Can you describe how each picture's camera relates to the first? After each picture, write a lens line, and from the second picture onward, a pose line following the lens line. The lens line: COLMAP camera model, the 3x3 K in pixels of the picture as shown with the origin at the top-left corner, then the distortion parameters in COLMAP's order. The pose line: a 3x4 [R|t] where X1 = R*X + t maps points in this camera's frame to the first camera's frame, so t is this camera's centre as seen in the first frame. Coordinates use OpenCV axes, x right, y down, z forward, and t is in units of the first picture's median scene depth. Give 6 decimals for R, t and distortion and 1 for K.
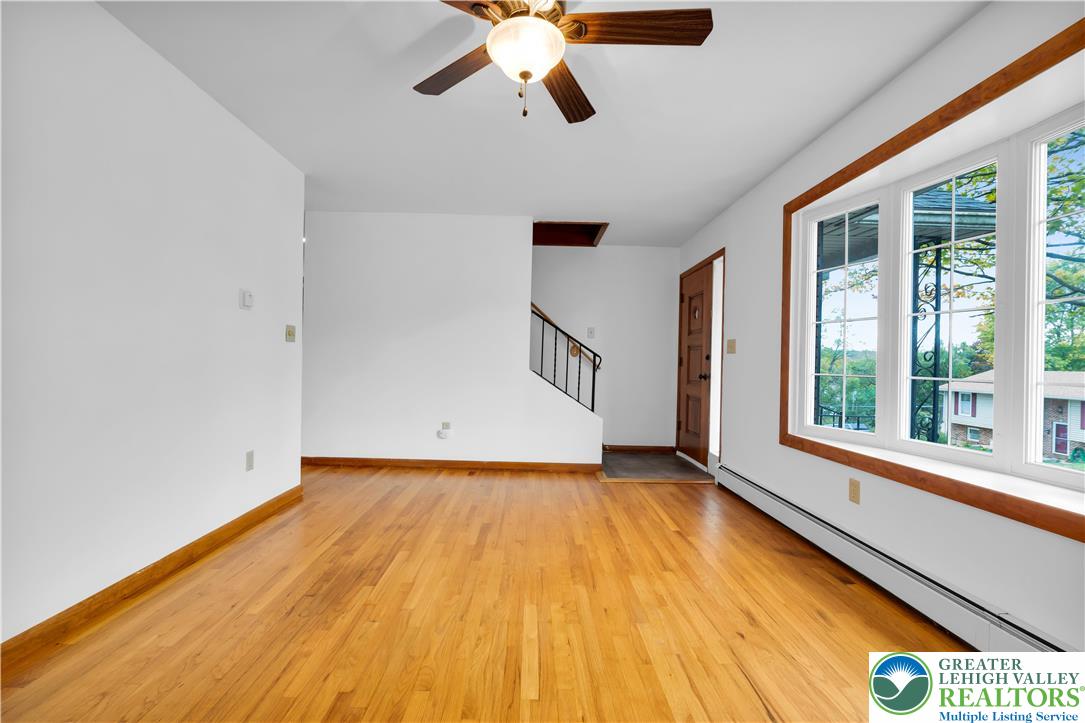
lens RADIAL K [[470.2, 0, 532.0], [0, 470.2, 361.8], [0, 0, 1]] dist [0.002880, -0.001526]
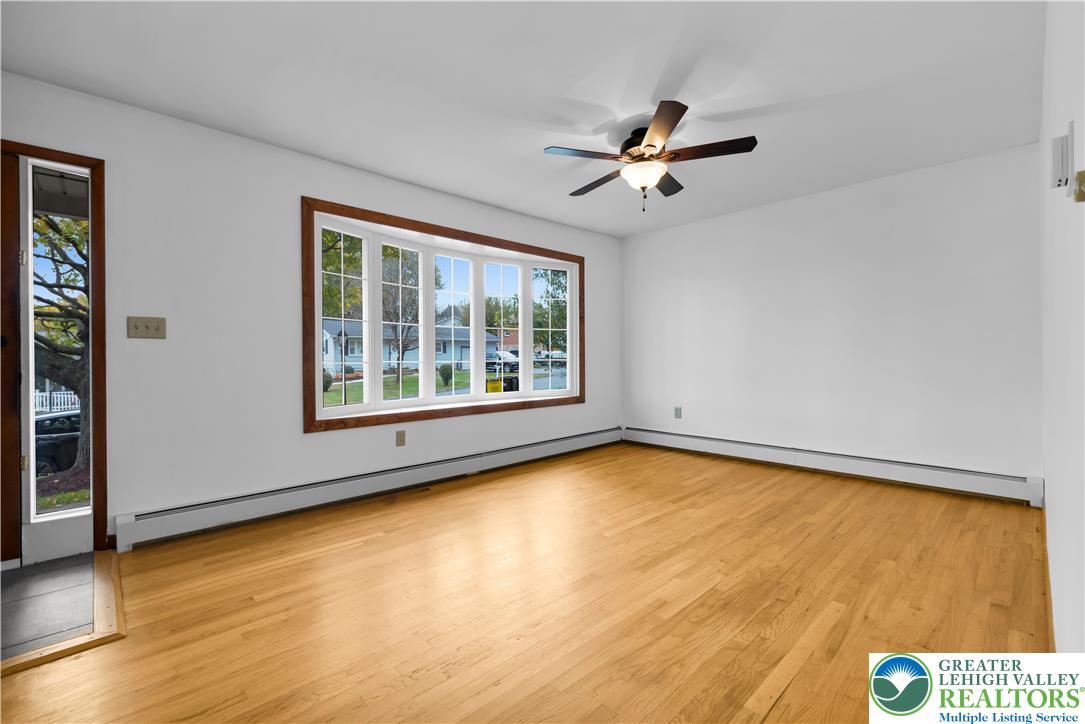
lens RADIAL K [[470.2, 0, 534.1], [0, 470.2, 359.3], [0, 0, 1]] dist [0.002880, -0.001526]
pose [[-0.690287, -0.012967, 0.723420, -0.698523], [-0.004653, 0.999898, 0.013484, -0.000163], [-0.723521, 0.005942, -0.690277, 1.746528]]
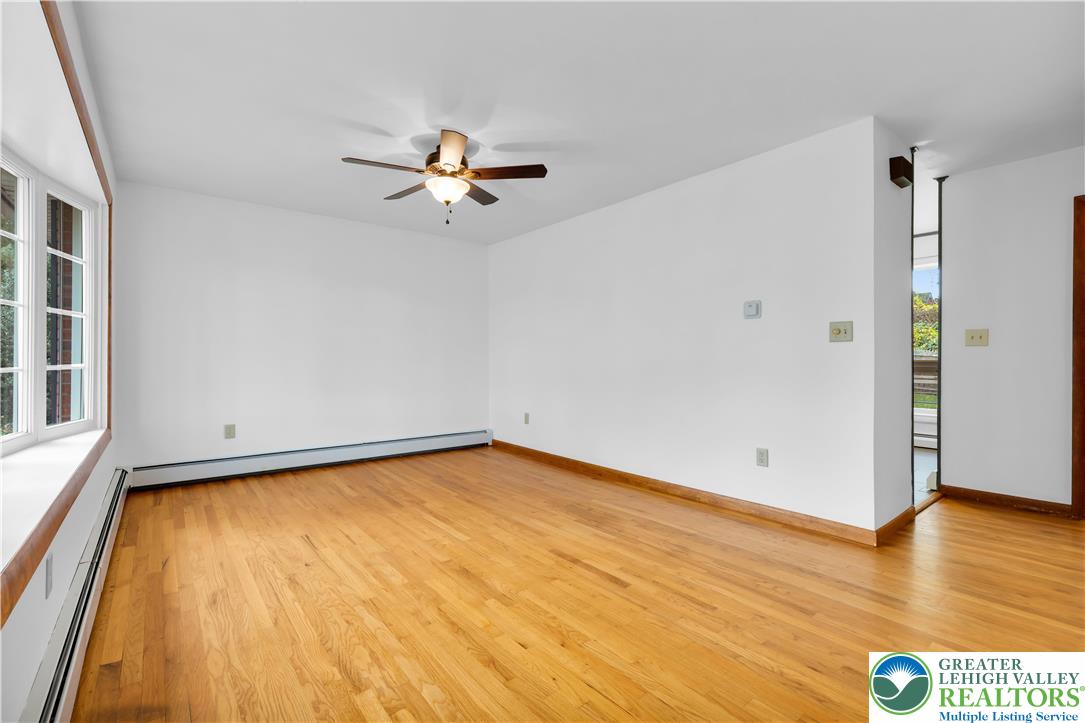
lens RADIAL K [[470.2, 0, 536.0], [0, 470.2, 364.4], [0, 0, 1]] dist [0.002880, -0.001526]
pose [[-0.779932, -0.012787, -0.625733, 0.590447], [-0.016386, 0.999866, -0.000009, 0.005720], [0.625649, 0.010246, -0.780037, 1.844690]]
